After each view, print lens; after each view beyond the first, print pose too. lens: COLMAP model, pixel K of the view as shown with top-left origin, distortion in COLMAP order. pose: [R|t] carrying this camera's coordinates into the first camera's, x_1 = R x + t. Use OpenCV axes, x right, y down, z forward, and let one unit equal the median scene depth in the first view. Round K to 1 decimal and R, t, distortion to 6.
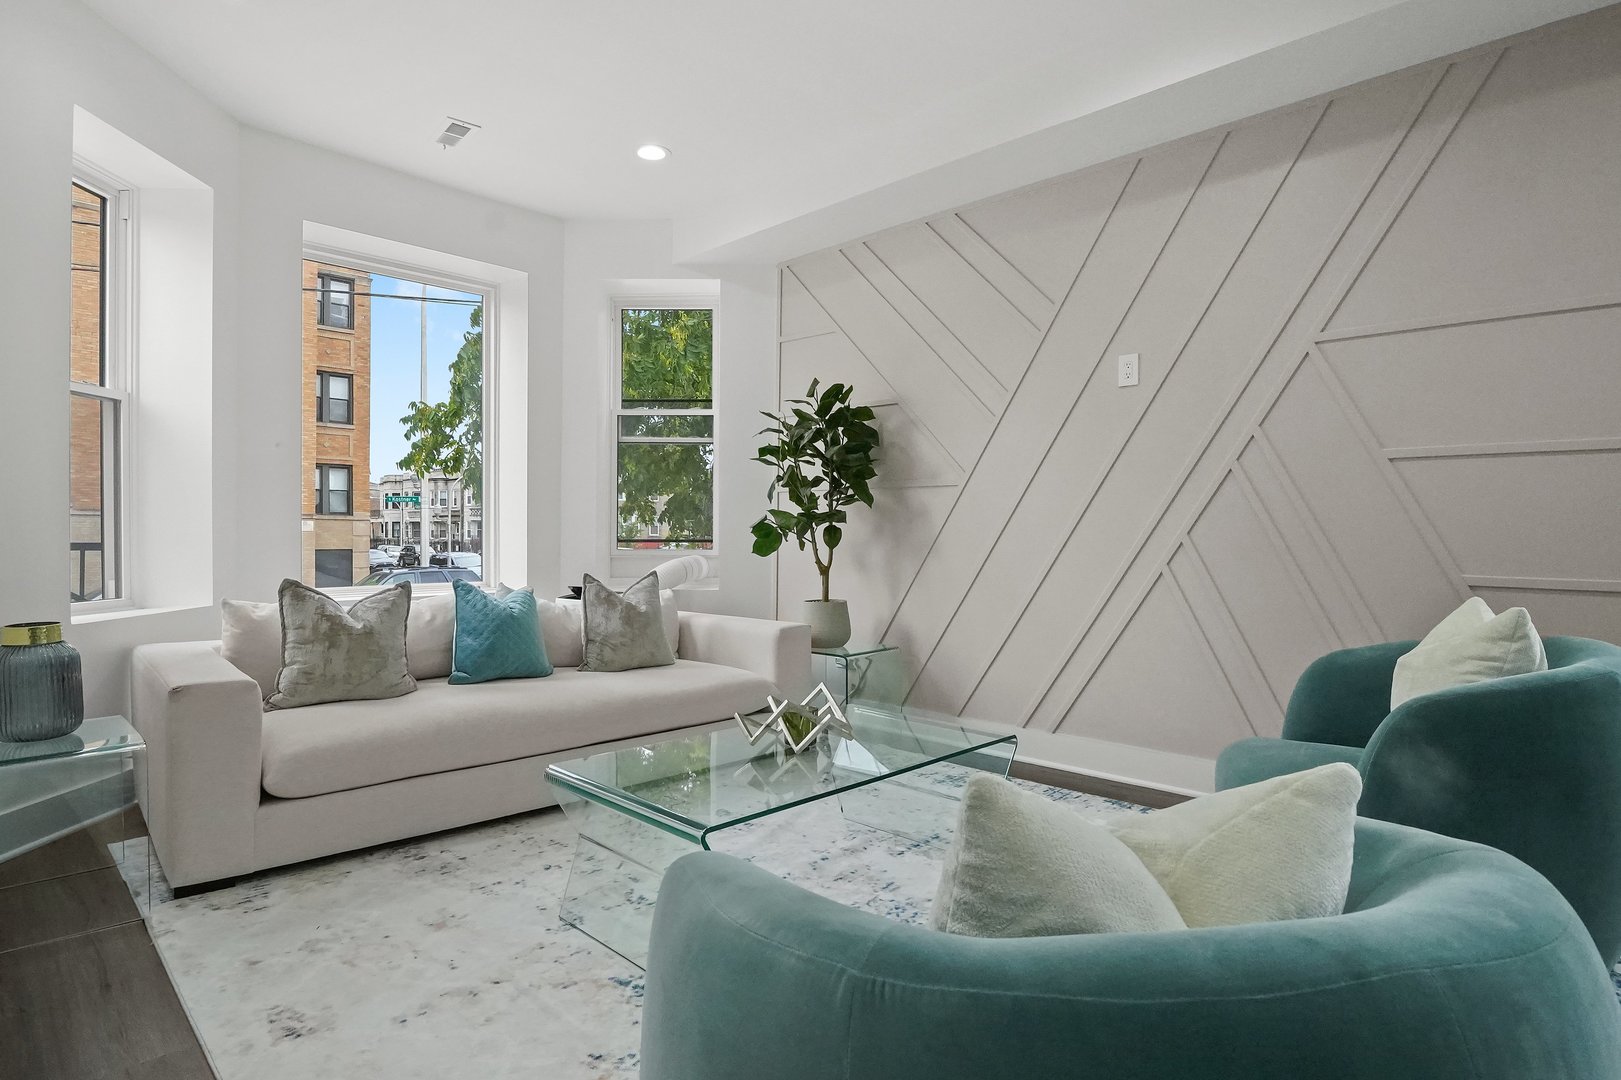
lens RADIAL K [[854.0, 0, 810.5], [0, 854.0, 540.0], [0, 0, 1]] dist [-0.003285, -0.015261]
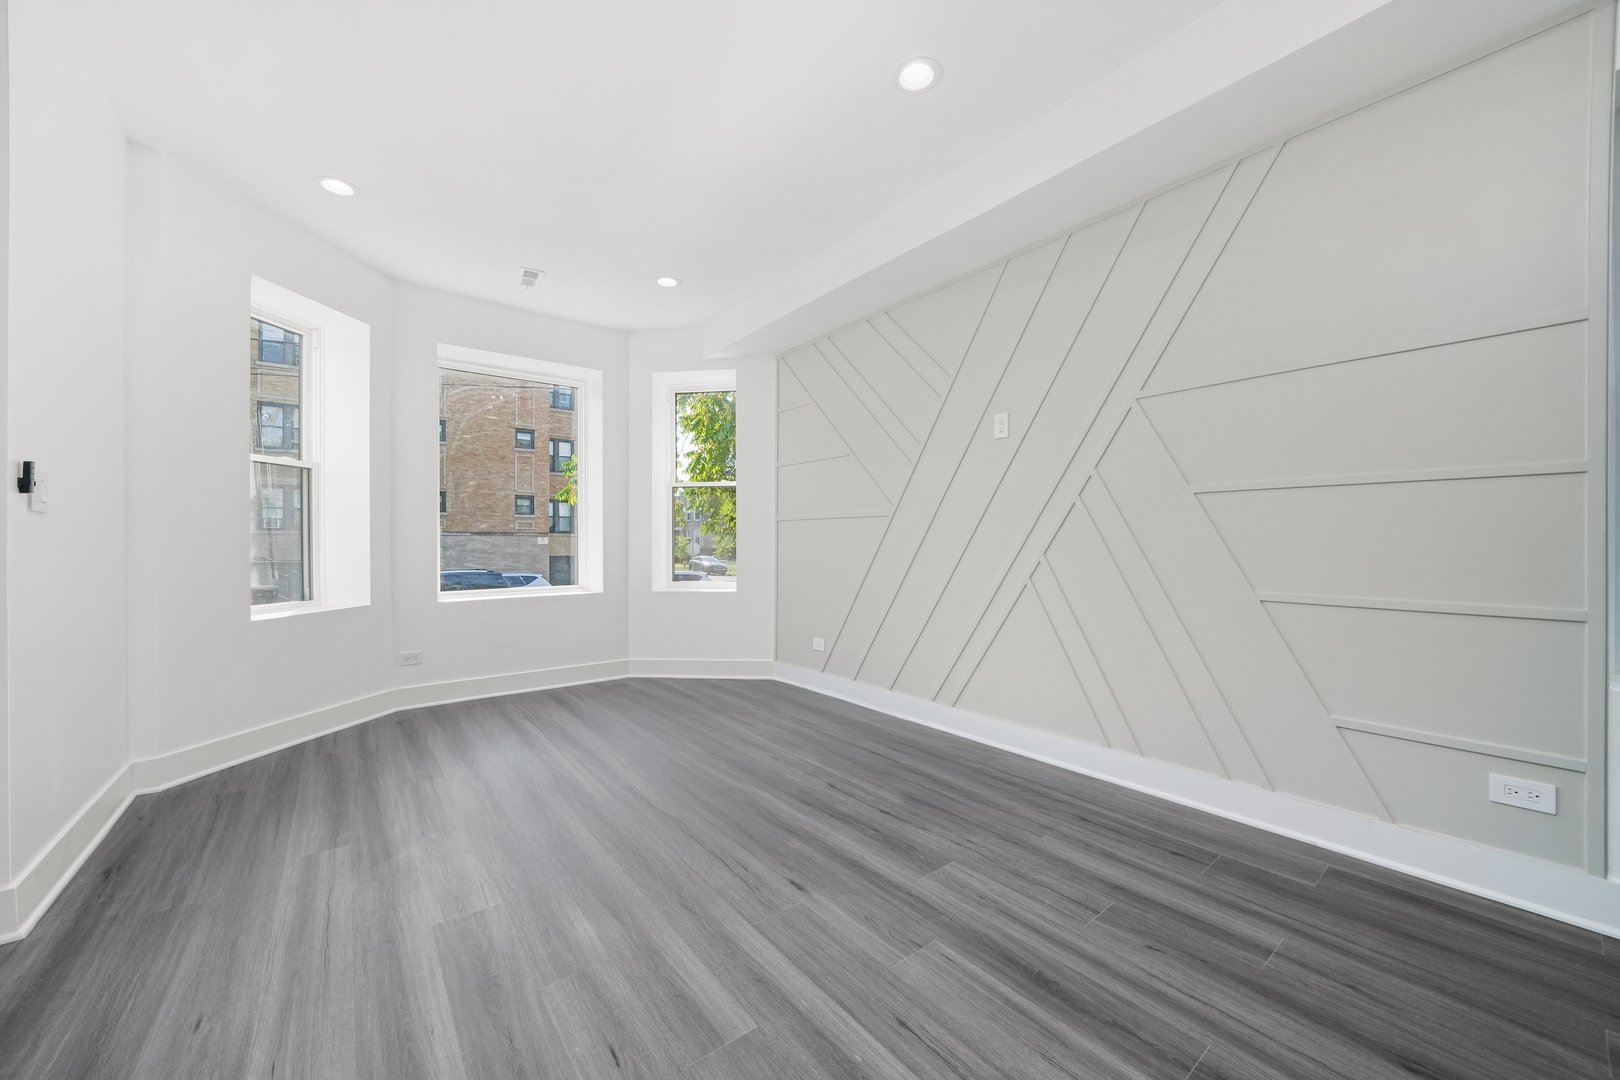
lens RADIAL K [[599.6, 0, 810.0], [0, 599.6, 540.0], [0, 0, 1]] dist [-0.013511, 0.000055]
pose [[0.990969, -0.009203, -0.133772, 0.177399], [0.007834, 0.999911, -0.010753, -0.017284], [0.133859, 0.009607, 0.990954, 0.062140]]
